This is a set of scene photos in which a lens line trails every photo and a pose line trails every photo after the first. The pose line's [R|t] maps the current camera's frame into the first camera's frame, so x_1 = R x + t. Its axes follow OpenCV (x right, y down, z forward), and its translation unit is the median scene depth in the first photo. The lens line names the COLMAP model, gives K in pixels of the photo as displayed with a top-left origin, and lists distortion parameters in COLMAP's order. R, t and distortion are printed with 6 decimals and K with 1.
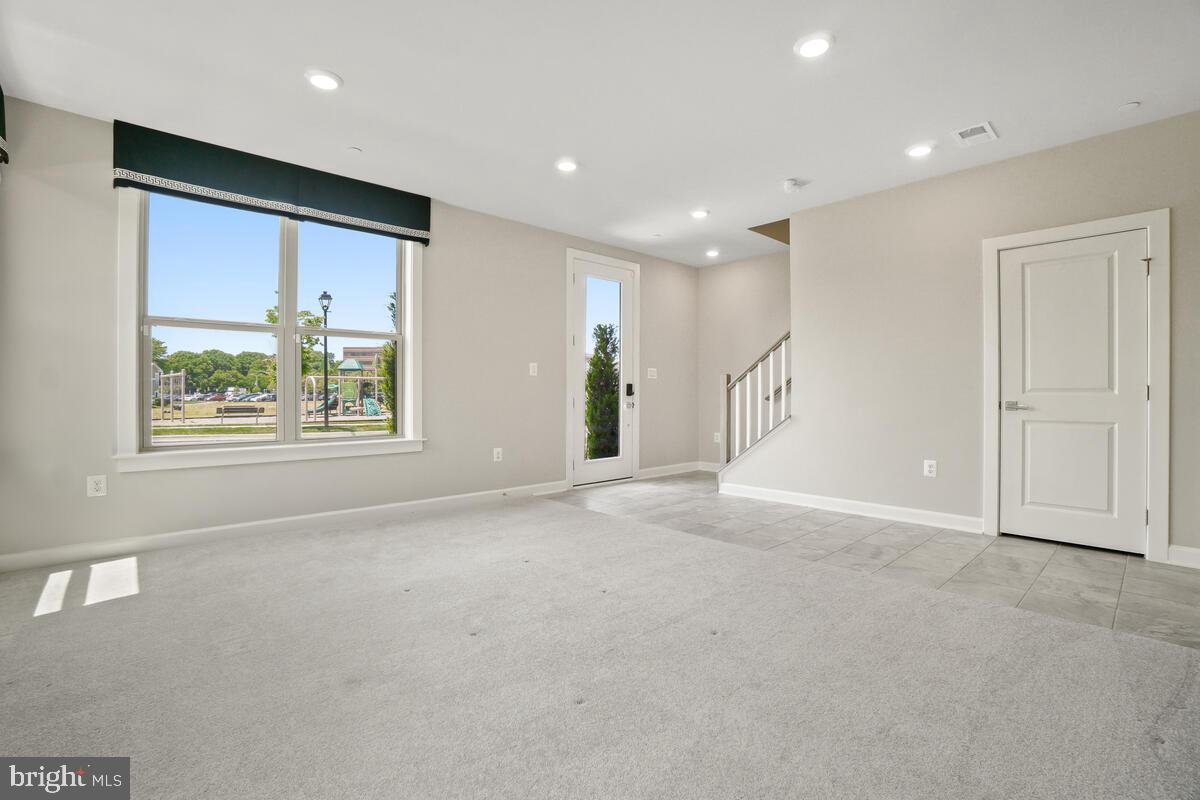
lens RADIAL K [[534.9, 0, 602.2], [0, 534.9, 397.5], [0, 0, 1]] dist [-0.000577, 0.000063]
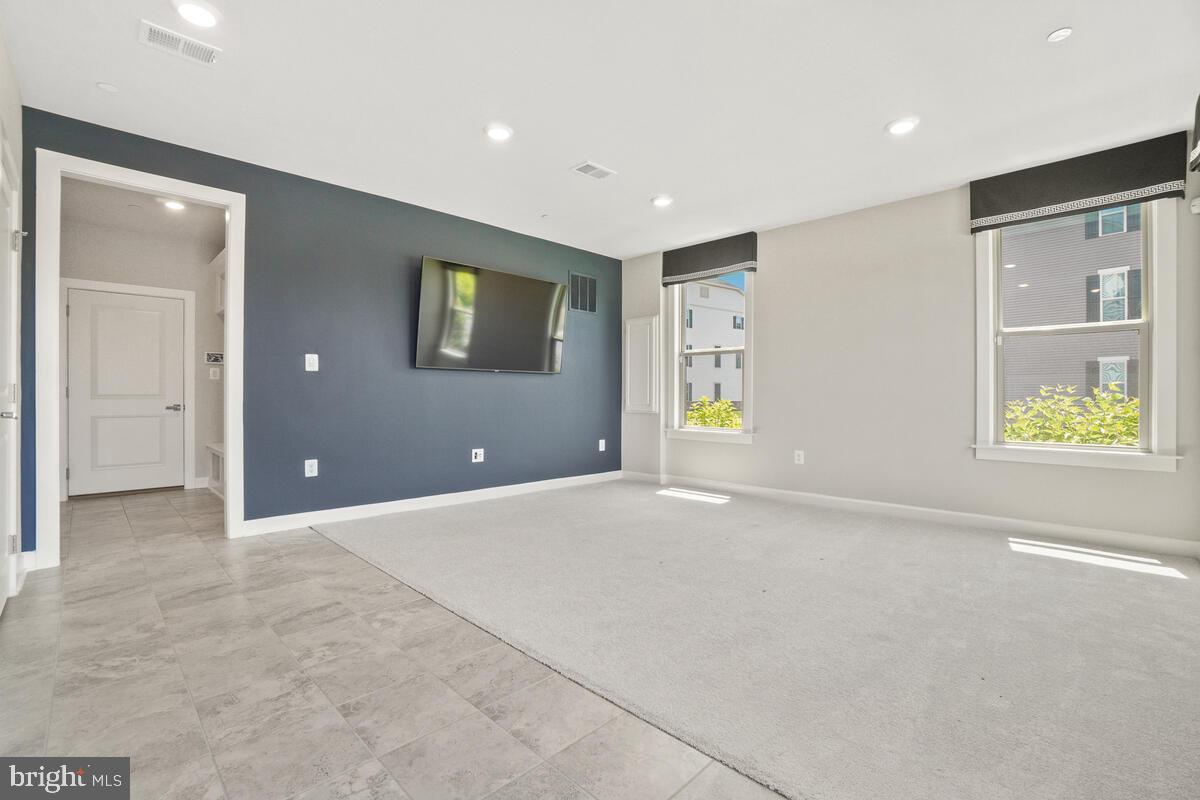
lens RADIAL K [[534.9, 0, 602.6], [0, 534.9, 397.1], [0, 0, 1]] dist [-0.000577, 0.000063]
pose [[-0.998625, 0.001841, -0.052395, 0.160448], [0.001806, 0.999998, 0.000721, 0.004201], [0.052396, 0.000625, -0.998626, 1.723197]]
